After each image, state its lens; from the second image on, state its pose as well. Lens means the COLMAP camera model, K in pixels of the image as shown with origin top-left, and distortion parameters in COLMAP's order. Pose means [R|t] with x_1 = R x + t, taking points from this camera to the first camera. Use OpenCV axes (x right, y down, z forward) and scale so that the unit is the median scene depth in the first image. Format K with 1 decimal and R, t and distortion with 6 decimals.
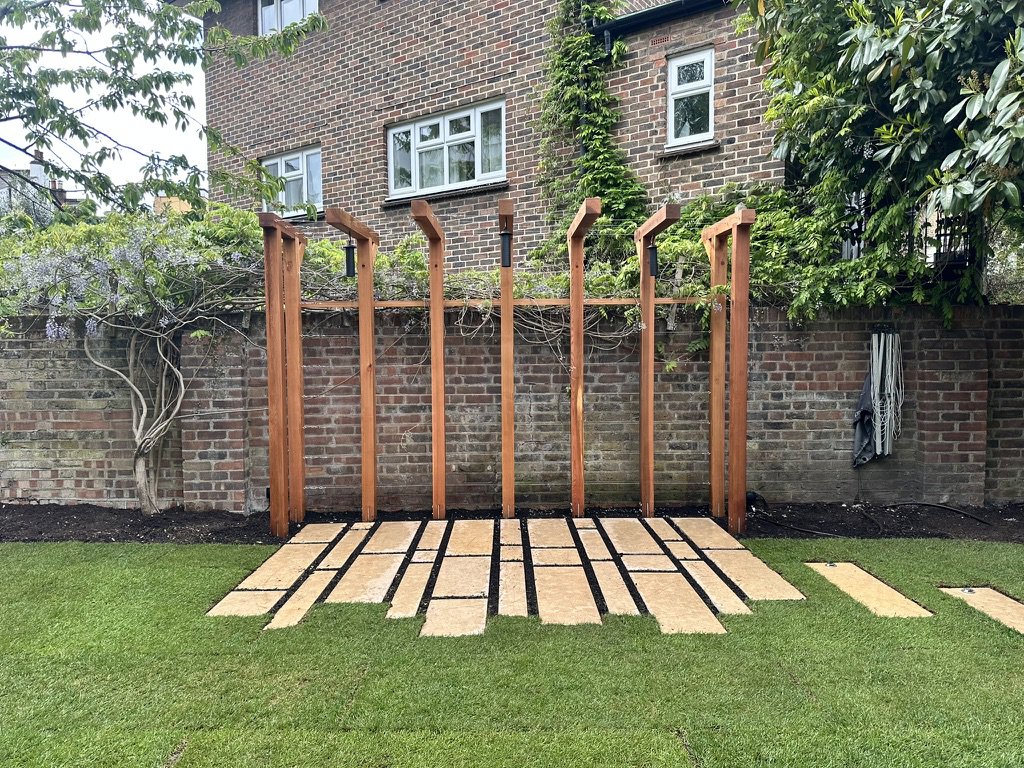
lens RADIAL K [[729.9, 0, 512.4], [0, 729.9, 389.7], [0, 0, 1]] dist [0.086056, -0.135281]
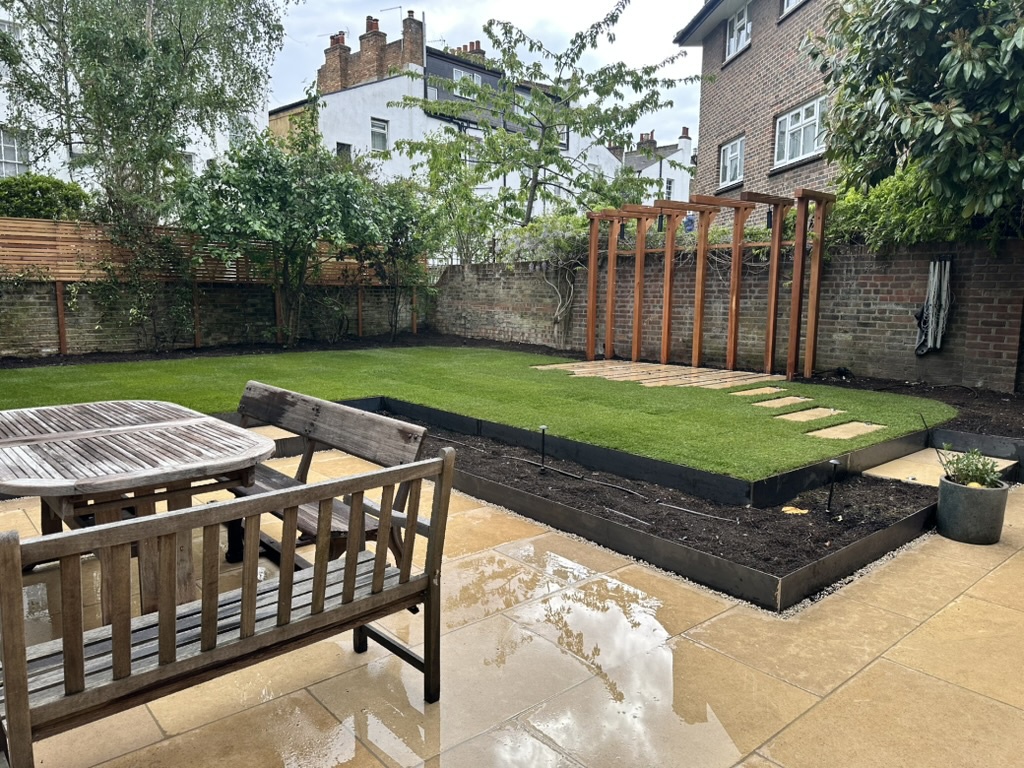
lens RADIAL K [[729.9, 0, 512.4], [0, 729.9, 389.7], [0, 0, 1]] dist [0.086056, -0.135281]
pose [[0.651335, 0.113844, -0.750202, 1.039017], [-0.049511, 0.992950, 0.107696, 0.053859], [0.757173, -0.033002, 0.652380, -0.529893]]
